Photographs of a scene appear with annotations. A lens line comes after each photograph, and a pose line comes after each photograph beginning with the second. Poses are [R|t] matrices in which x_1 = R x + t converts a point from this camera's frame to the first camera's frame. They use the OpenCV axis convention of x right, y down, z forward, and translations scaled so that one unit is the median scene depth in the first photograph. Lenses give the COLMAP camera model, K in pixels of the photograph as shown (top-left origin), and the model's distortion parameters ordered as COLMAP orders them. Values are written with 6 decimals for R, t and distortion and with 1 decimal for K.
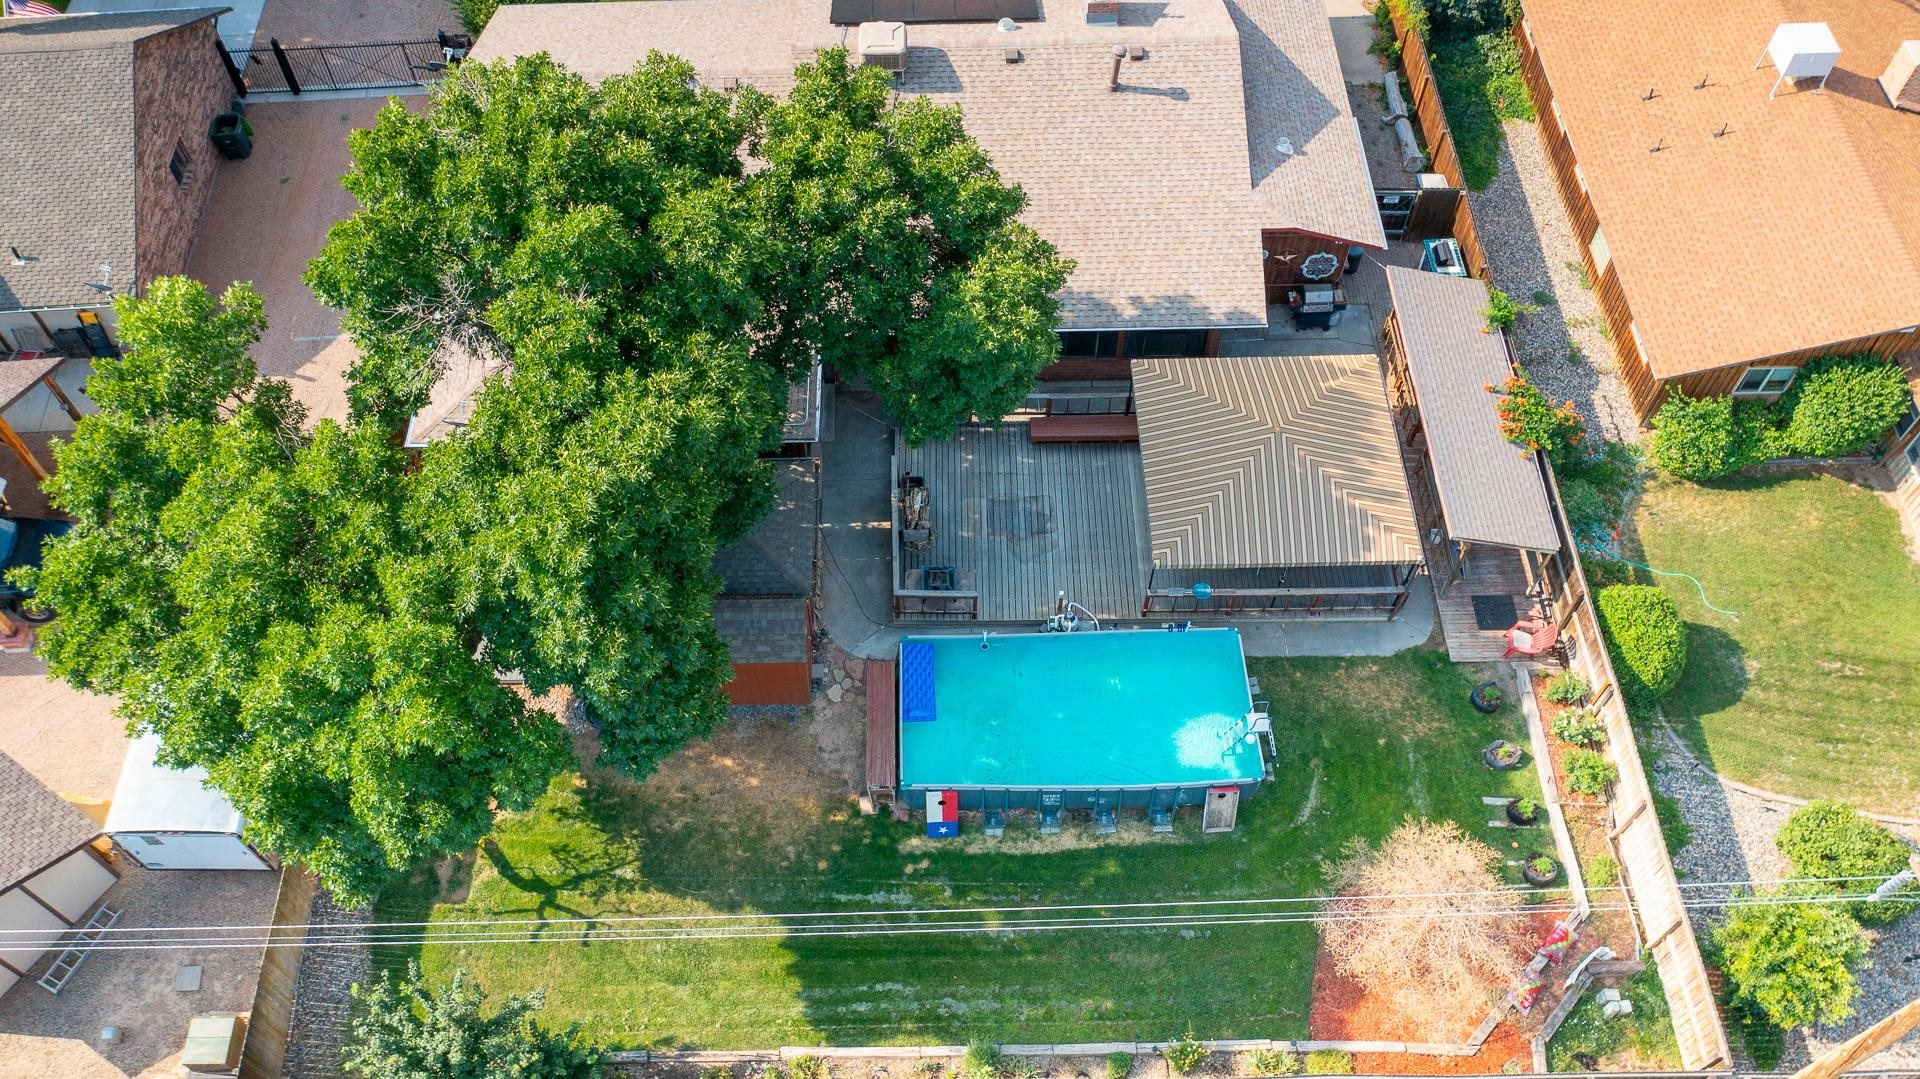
lens RADIAL K [[1540.9, 0, 904.4], [0, 1540.9, 529.5], [0, 0, 1]] dist [-0.012682, -0.003136]
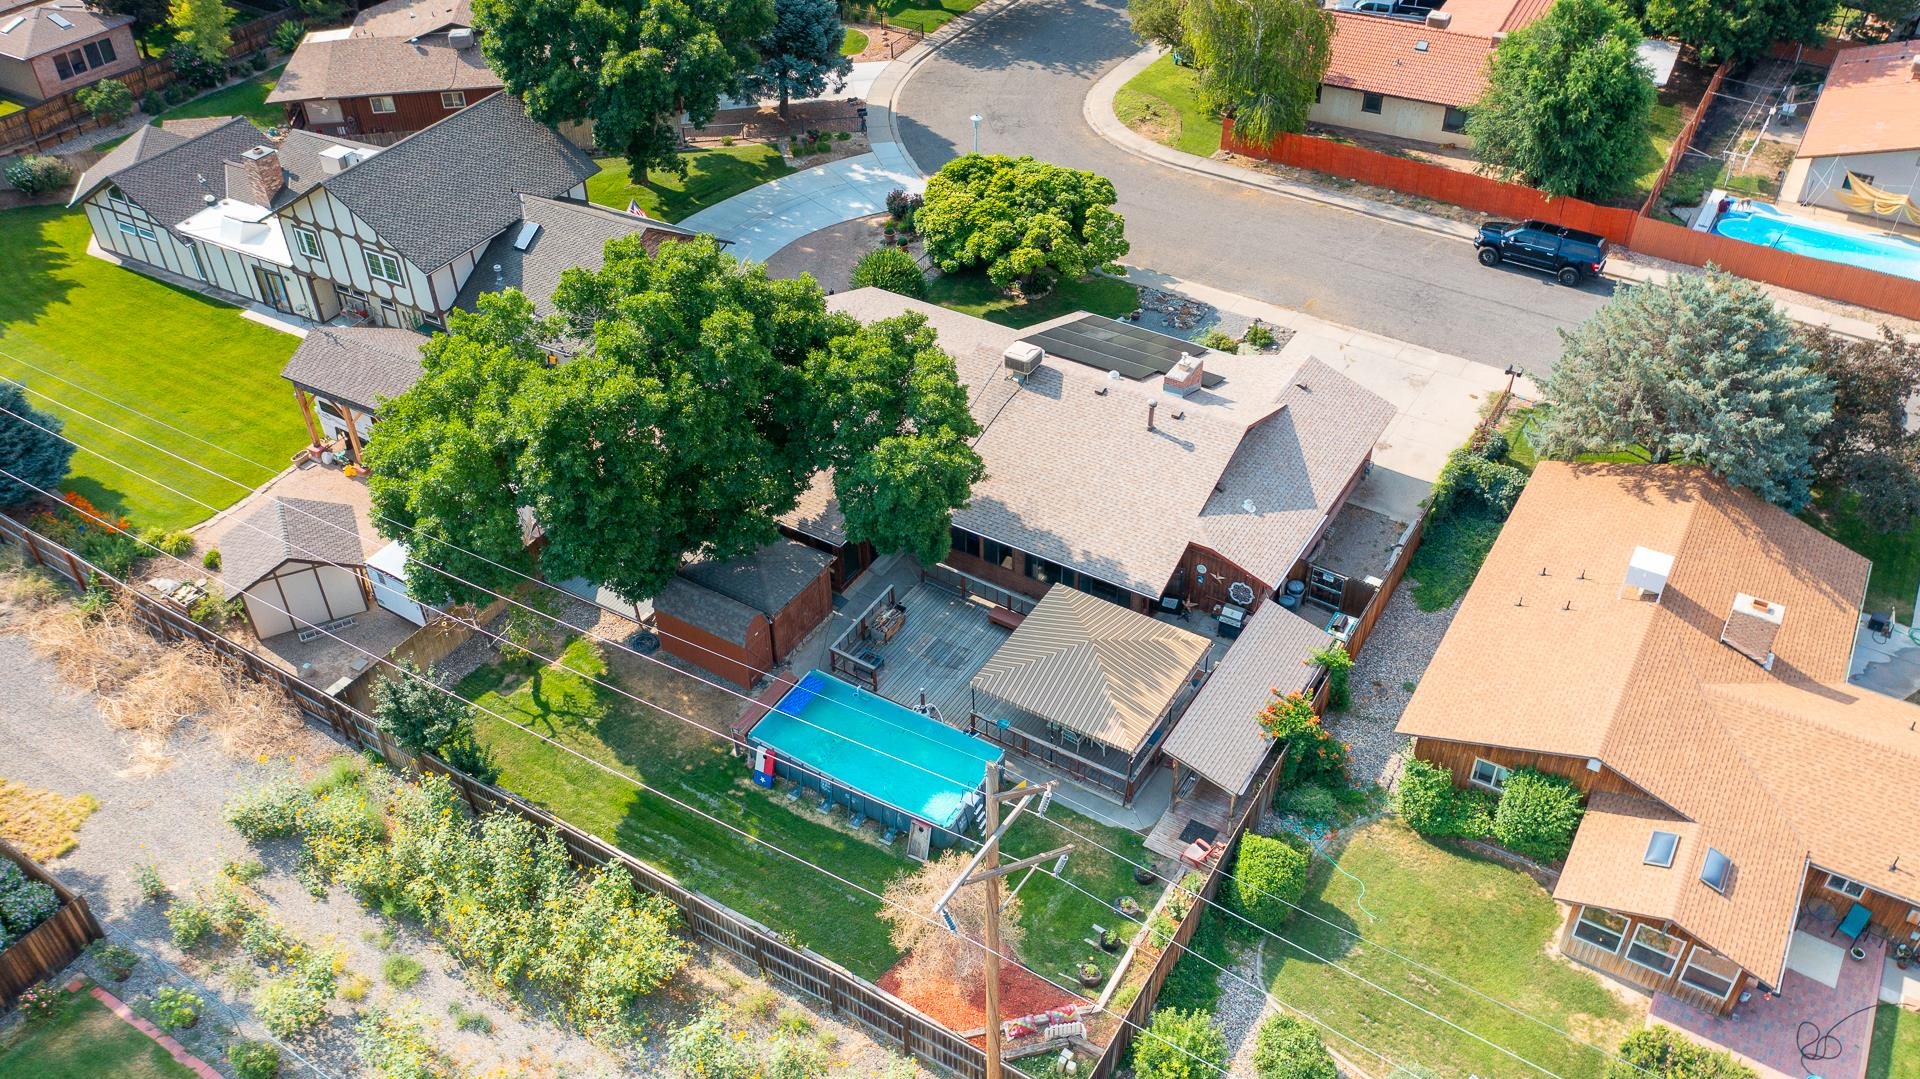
lens RADIAL K [[1524.2, 0, 955.9], [0, 1524.2, 525.2], [0, 0, 1]] dist [-0.014014, -0.001187]
pose [[0.847745, 0.336309, -0.410153, 0.701788], [-0.443230, 0.873919, -0.199533, 0.187975], [0.291336, 0.350945, 0.889922, -0.354061]]
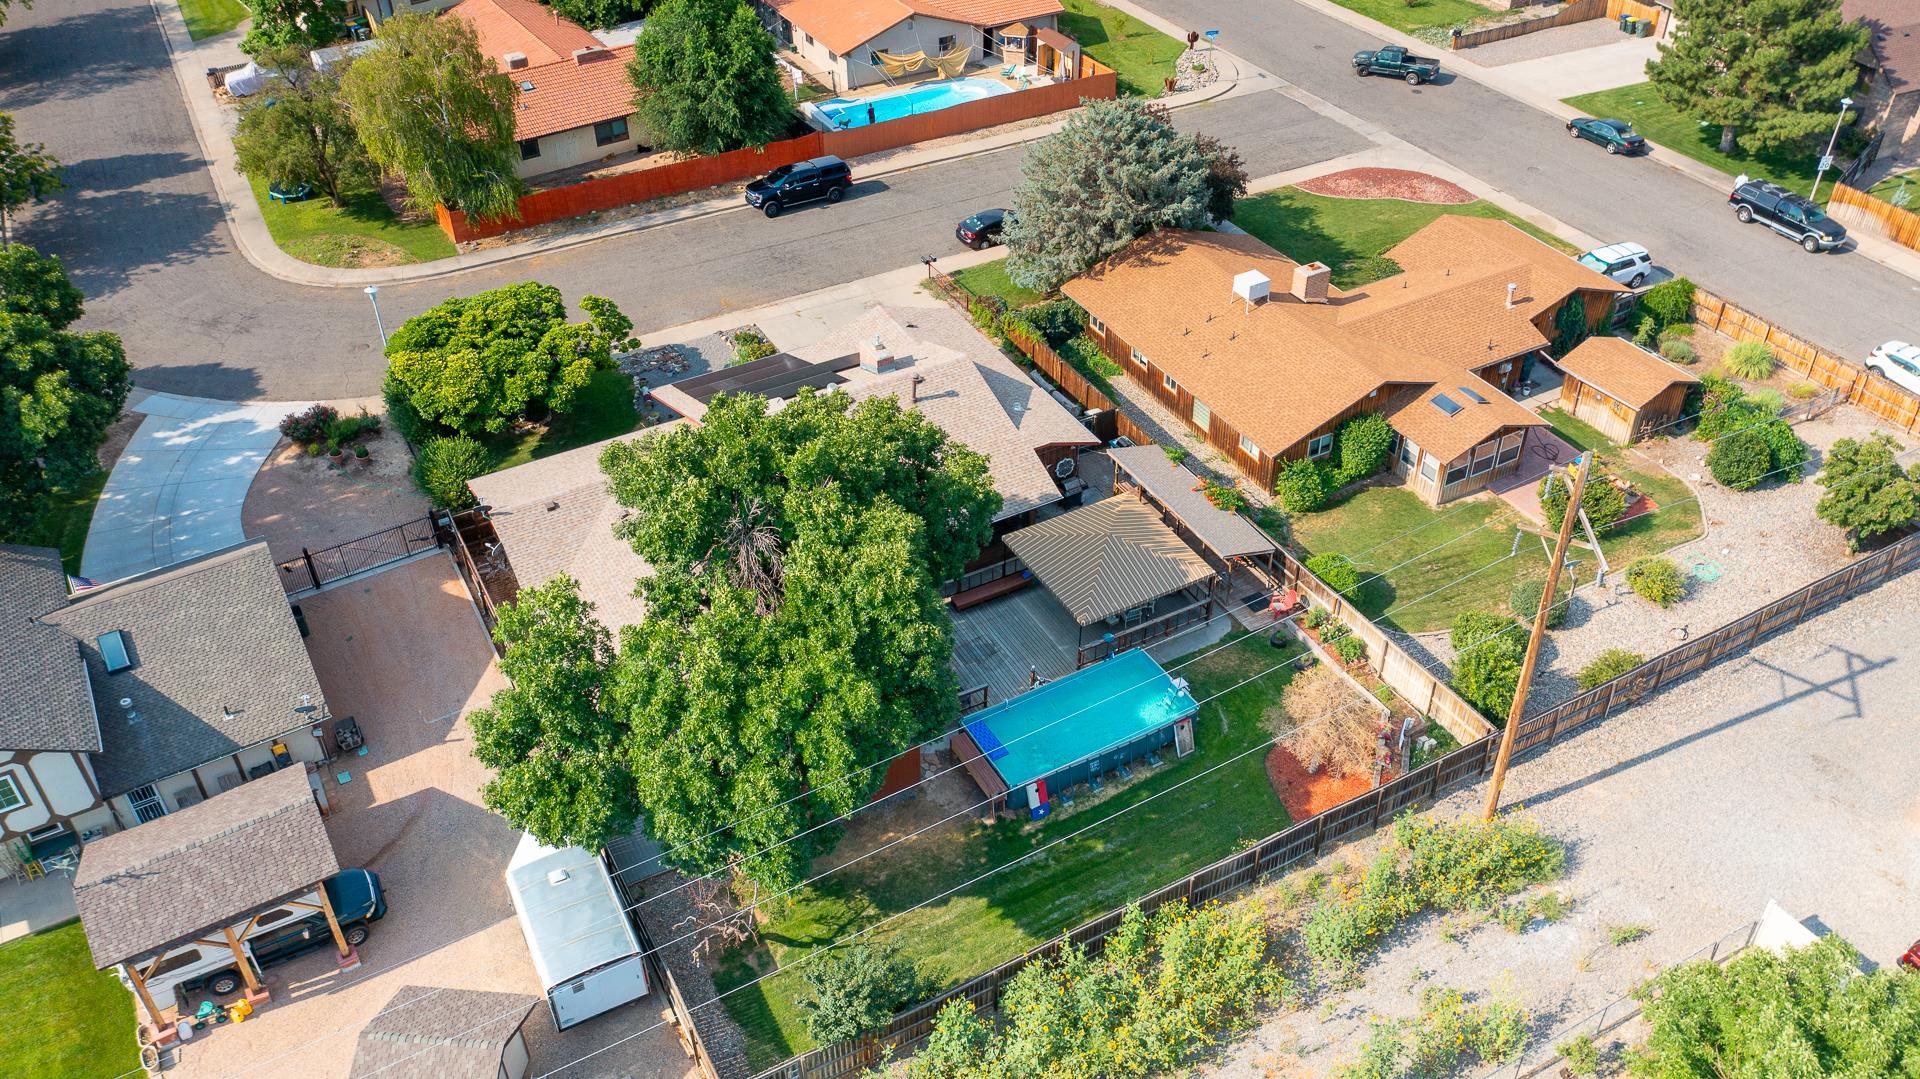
lens RADIAL K [[1524.2, 0, 955.9], [0, 1524.2, 525.2], [0, 0, 1]] dist [-0.014014, -0.001187]
pose [[0.881288, -0.278645, 0.381692, -0.548761], [0.388802, 0.886629, -0.250444, 0.285416], [-0.268634, 0.369116, 0.889713, -0.446322]]
